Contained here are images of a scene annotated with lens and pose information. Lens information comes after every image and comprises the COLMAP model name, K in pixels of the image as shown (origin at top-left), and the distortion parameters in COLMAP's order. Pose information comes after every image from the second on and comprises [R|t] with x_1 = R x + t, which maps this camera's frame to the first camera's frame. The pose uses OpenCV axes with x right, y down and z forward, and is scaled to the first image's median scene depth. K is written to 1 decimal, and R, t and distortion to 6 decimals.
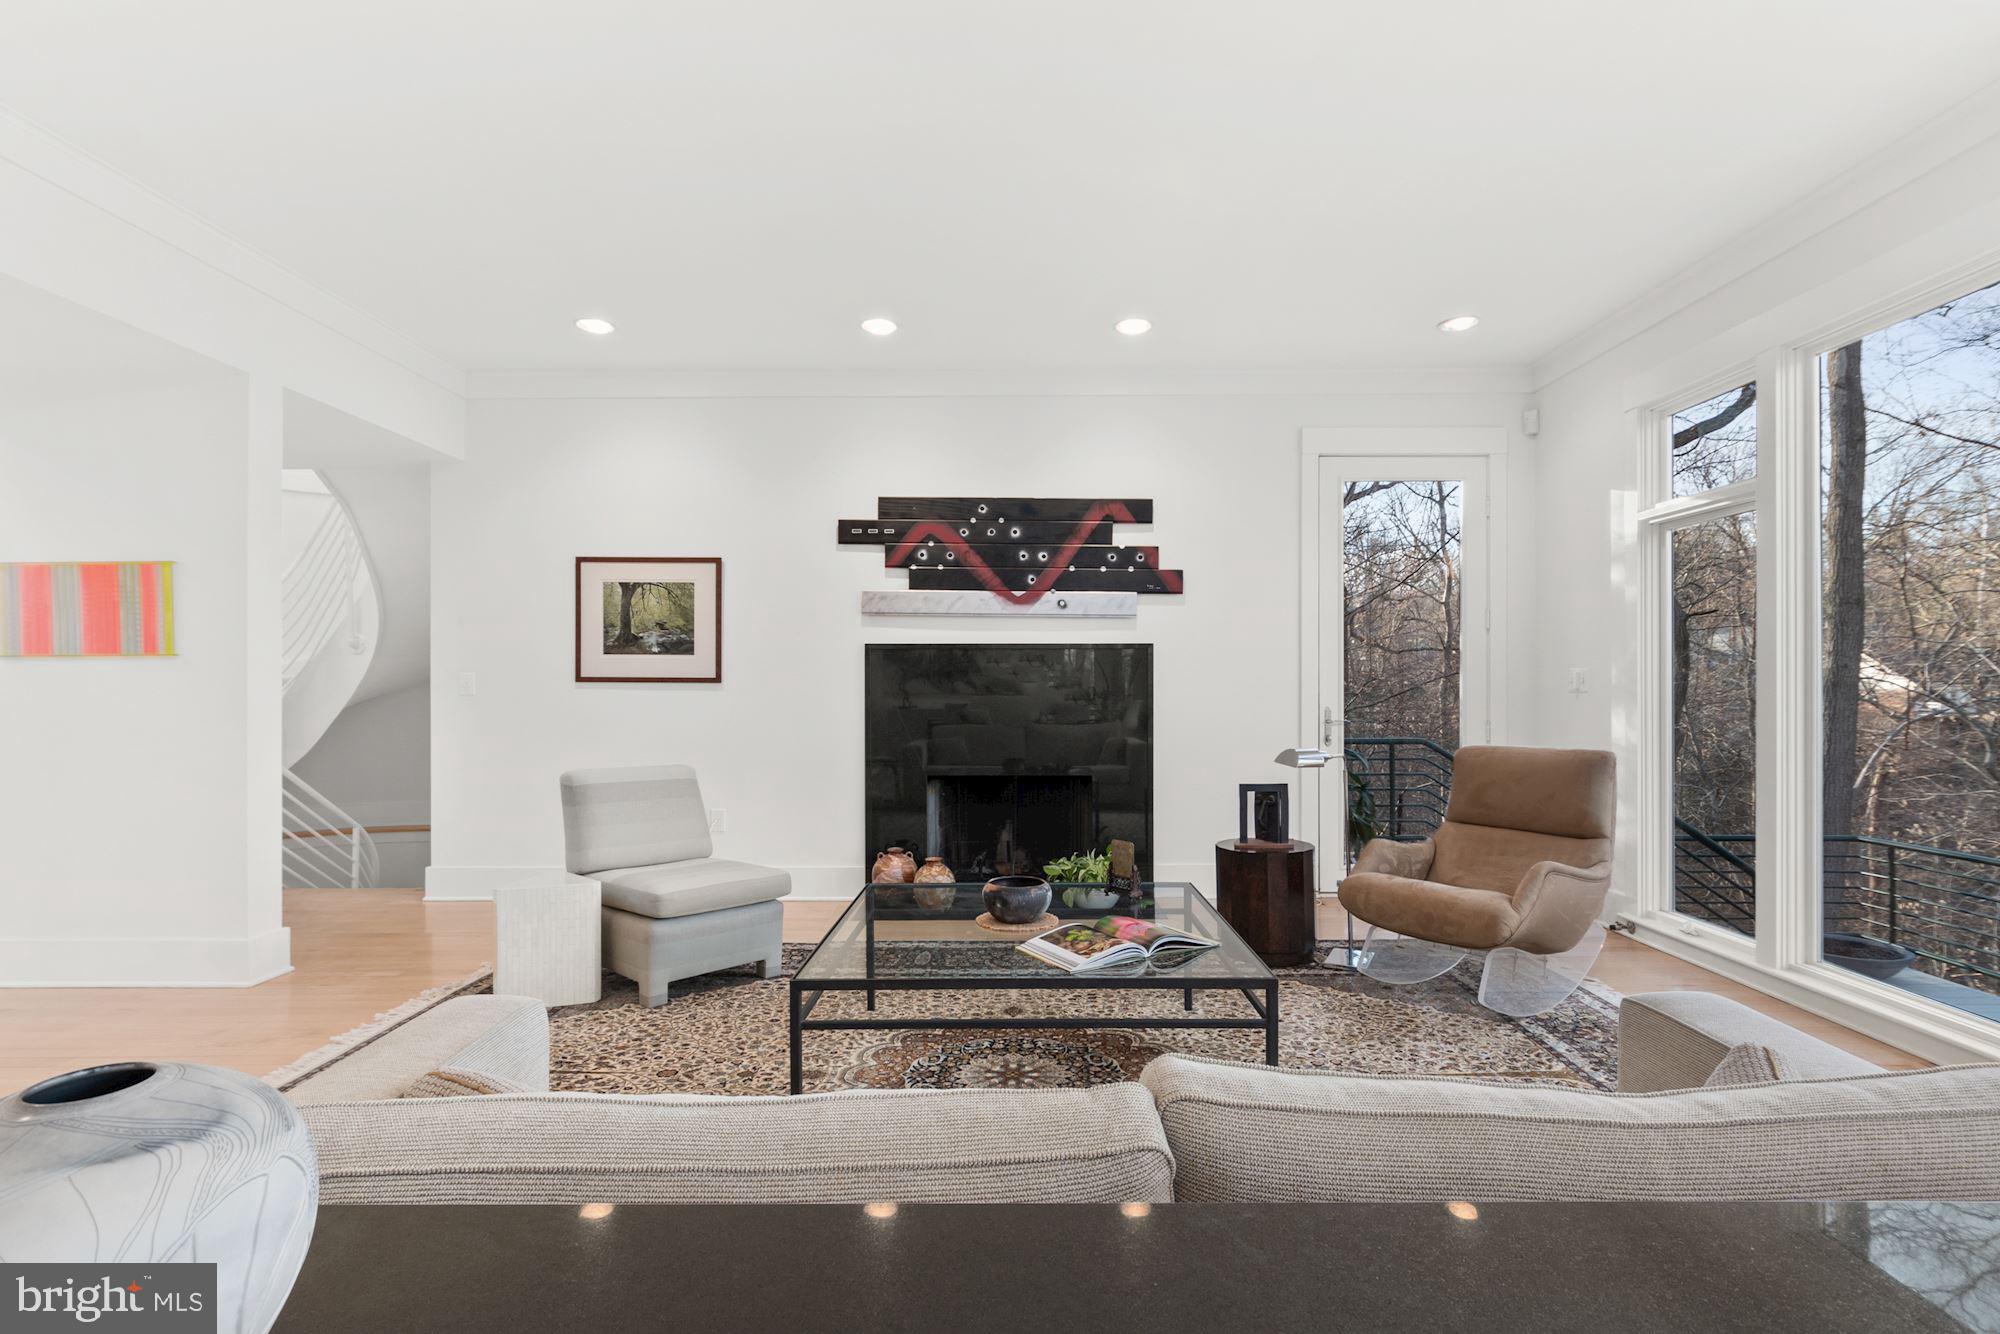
lens RADIAL K [[927.2, 0, 1001.4], [0, 927.2, 680.7], [0, 0, 1]] dist [-0.003144, -0.000534]
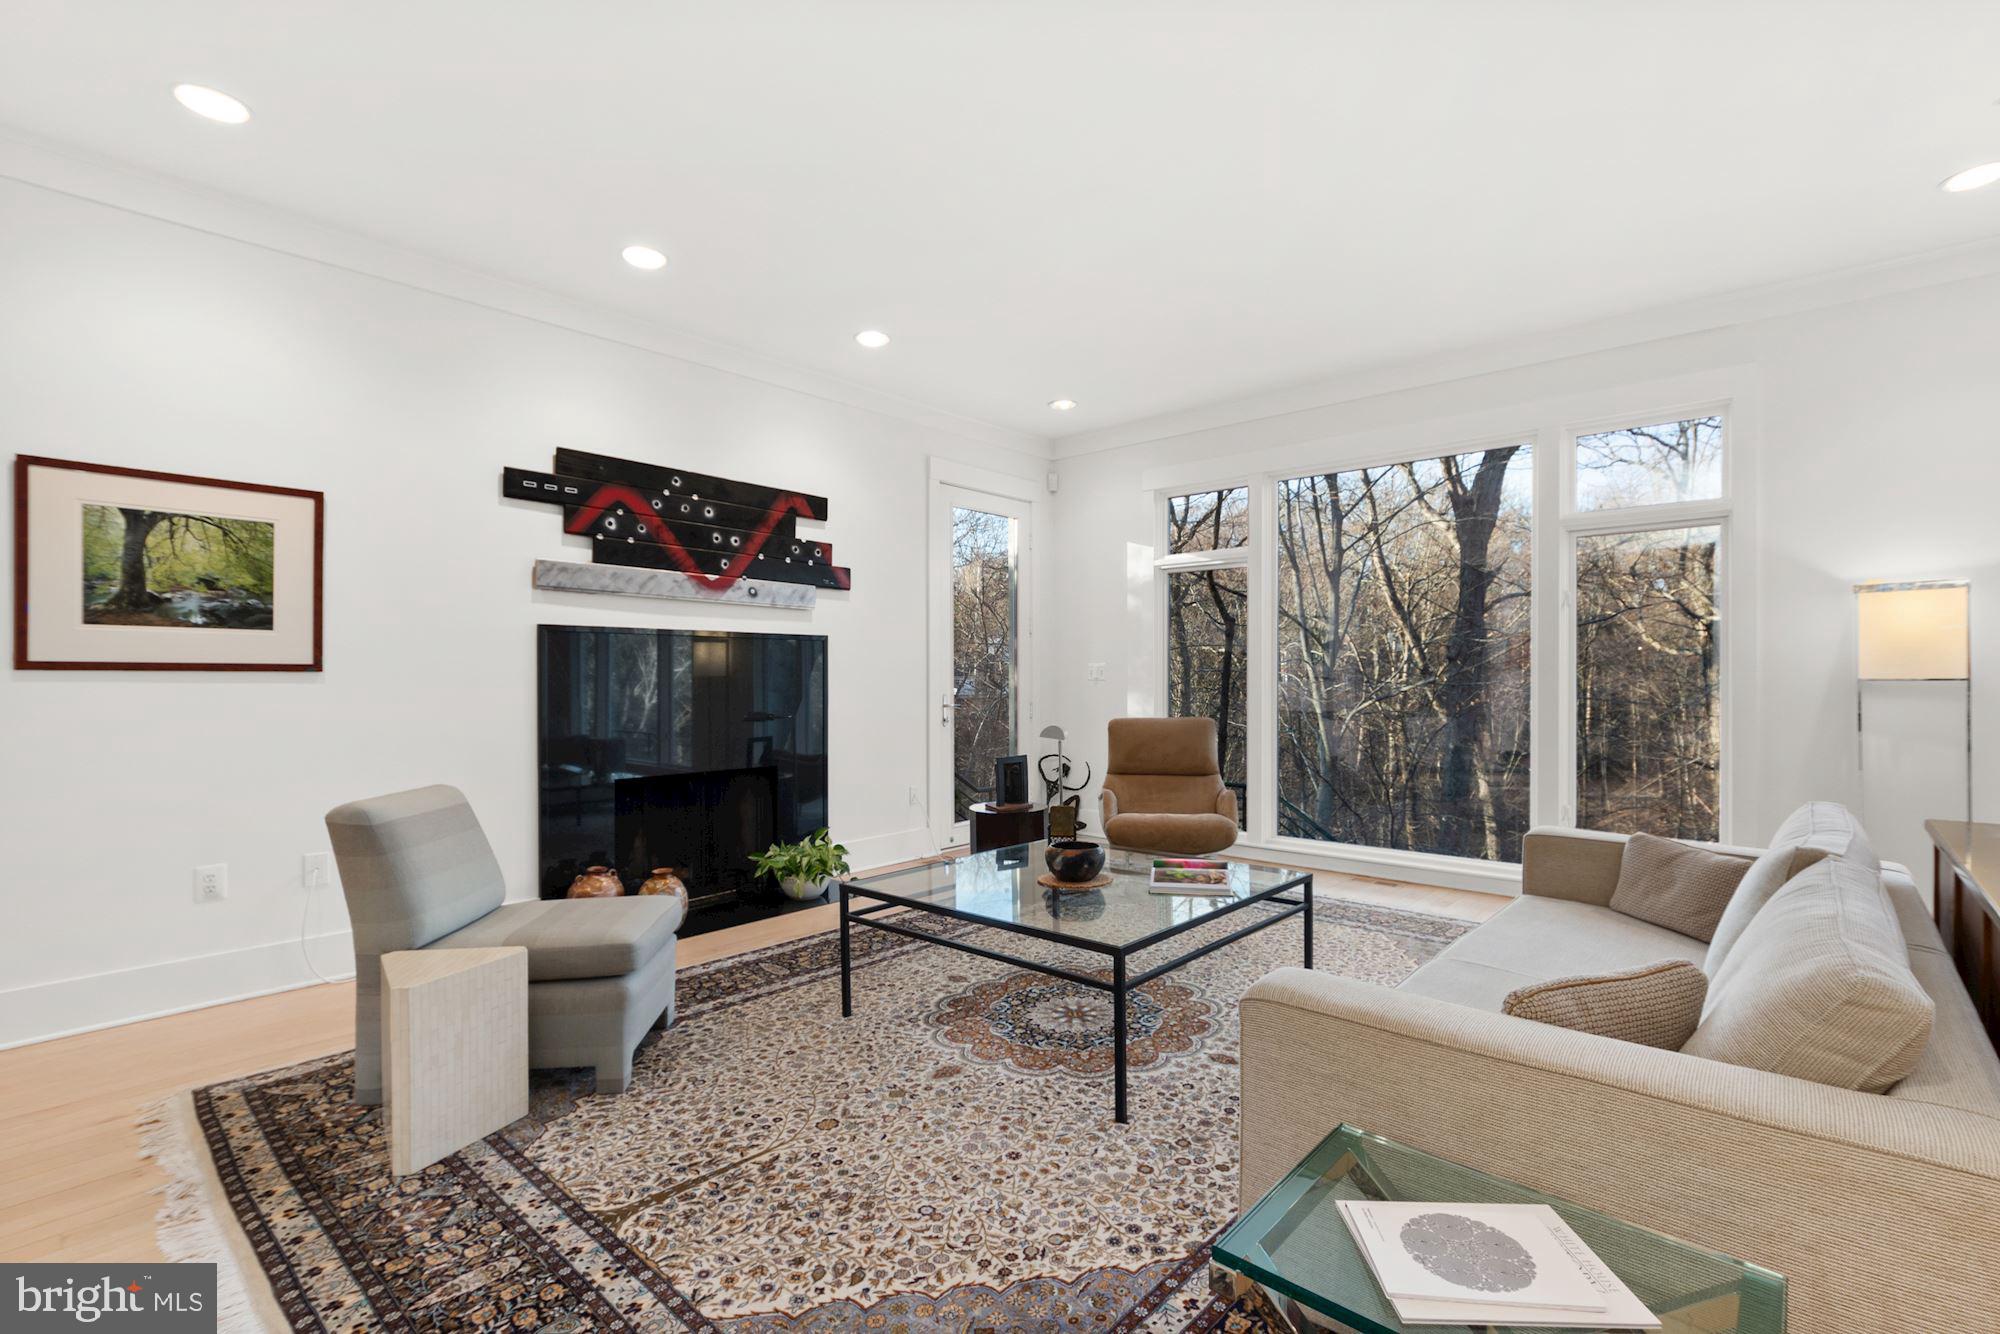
lens RADIAL K [[910.9, 0, 1001.7], [0, 910.9, 673.3], [0, 0, 1]] dist [-0.030352, -0.000389]
pose [[0.661306, 0.003746, 0.750107, -0.473869], [-0.001666, 0.999992, -0.003525, 0.005016], [-0.750115, 0.001081, 0.661307, 0.175148]]
